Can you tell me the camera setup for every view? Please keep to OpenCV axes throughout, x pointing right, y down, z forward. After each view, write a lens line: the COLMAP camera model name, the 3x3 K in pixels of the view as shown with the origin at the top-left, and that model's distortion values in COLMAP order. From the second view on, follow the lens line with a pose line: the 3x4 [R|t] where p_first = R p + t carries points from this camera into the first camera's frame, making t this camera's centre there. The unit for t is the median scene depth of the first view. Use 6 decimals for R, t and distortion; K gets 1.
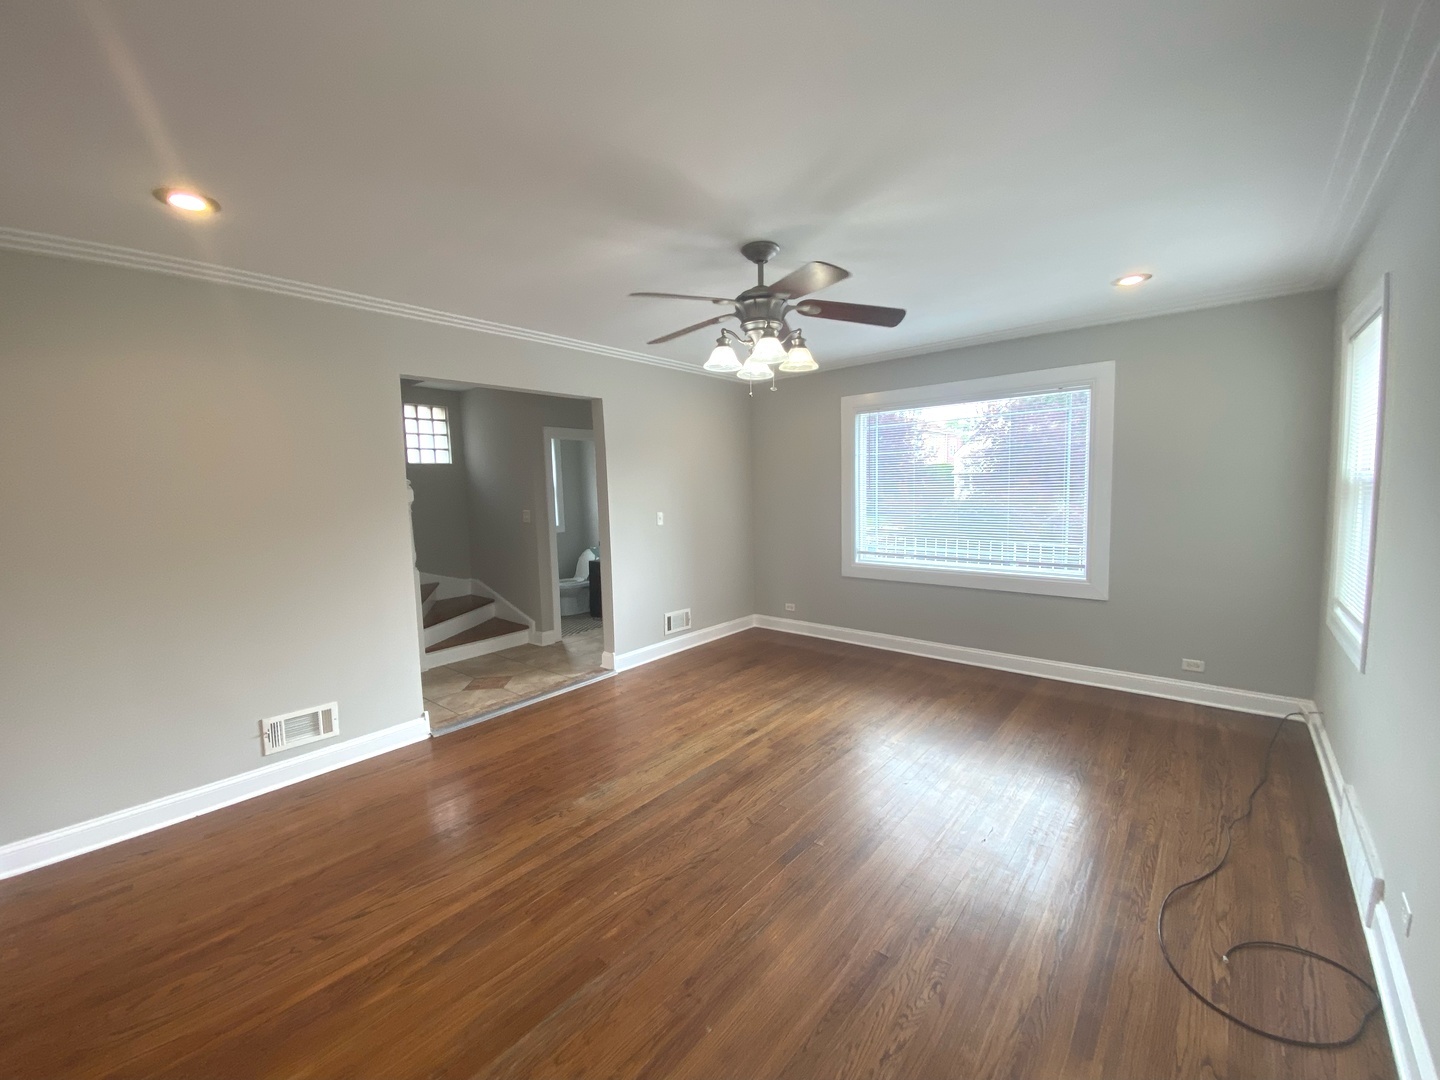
lens RADIAL K [[581.4, 0, 714.5], [0, 581.4, 535.4], [0, 0, 1]] dist [0.035412, -0.025661]
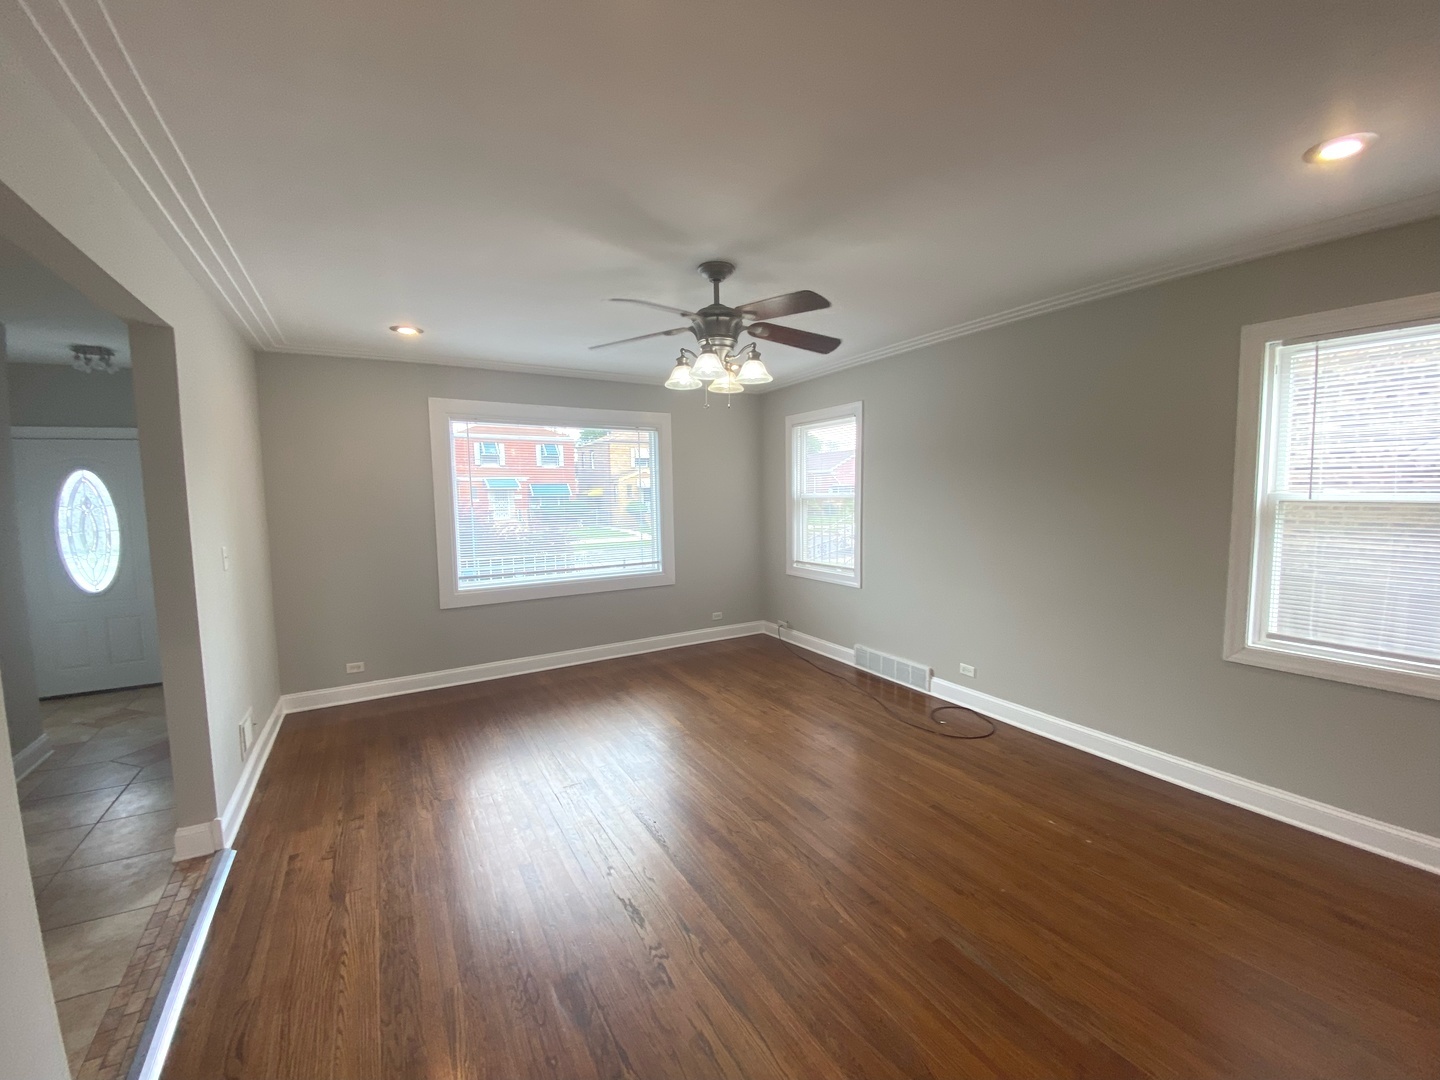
lens RADIAL K [[581.4, 0, 714.5], [0, 581.4, 535.4], [0, 0, 1]] dist [0.035412, -0.025661]
pose [[0.336242, -0.054689, 0.940186, -0.585305], [0.089476, 0.995652, 0.025916, -0.031108], [-0.937516, 0.075410, 0.339673, 0.436826]]
